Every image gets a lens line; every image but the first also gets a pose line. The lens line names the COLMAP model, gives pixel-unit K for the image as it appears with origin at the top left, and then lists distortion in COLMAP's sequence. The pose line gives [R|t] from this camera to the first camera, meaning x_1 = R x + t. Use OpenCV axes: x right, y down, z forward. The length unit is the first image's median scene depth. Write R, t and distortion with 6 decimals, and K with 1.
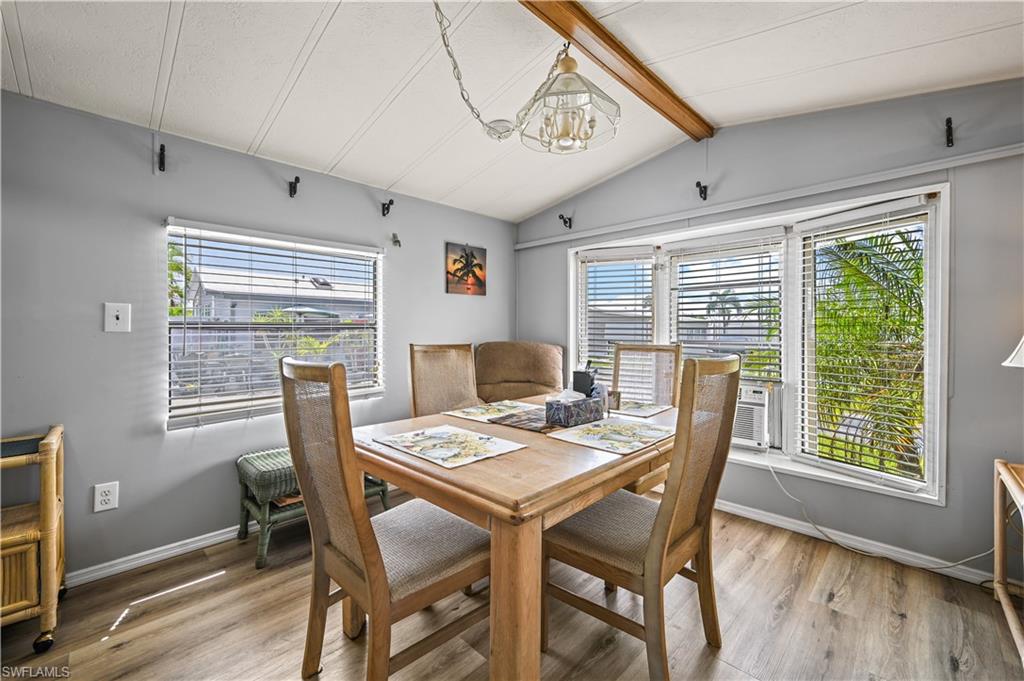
lens RADIAL K [[427.0, 0, 512.0], [0, 427.0, 340.5], [0, 0, 1]] dist [-0.001152, -0.000130]
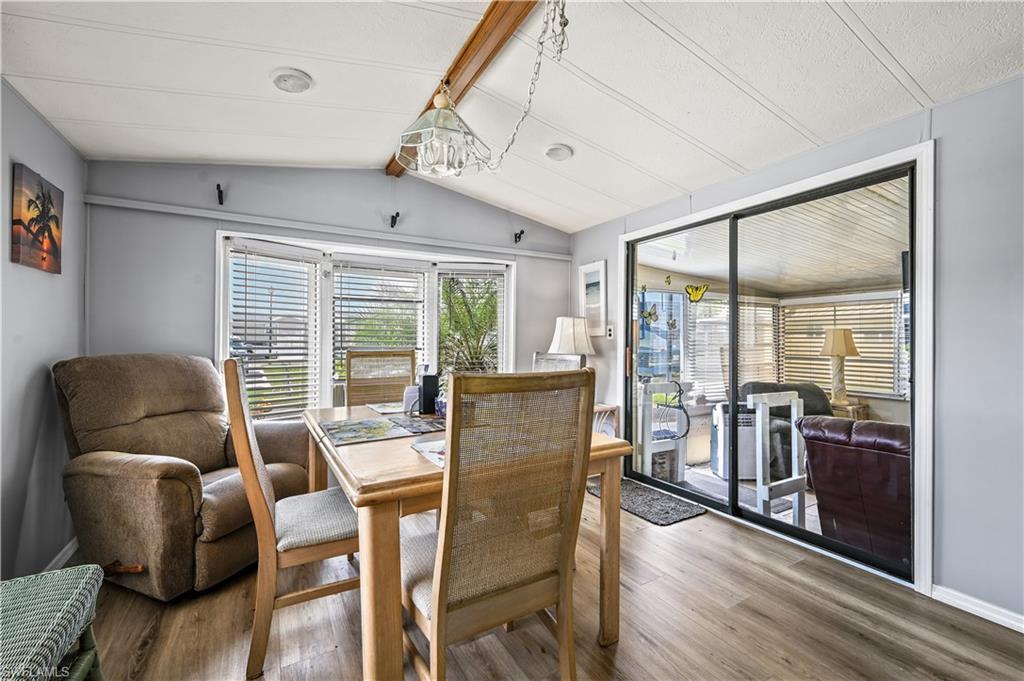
lens RADIAL K [[427.0, 0, 512.0], [0, 427.0, 340.5], [0, 0, 1]] dist [-0.001152, -0.000130]
pose [[0.227531, -0.011850, 0.973699, -0.505014], [0.020815, 0.999757, 0.007303, -0.011695], [-0.973548, 0.018605, 0.227722, 0.322461]]
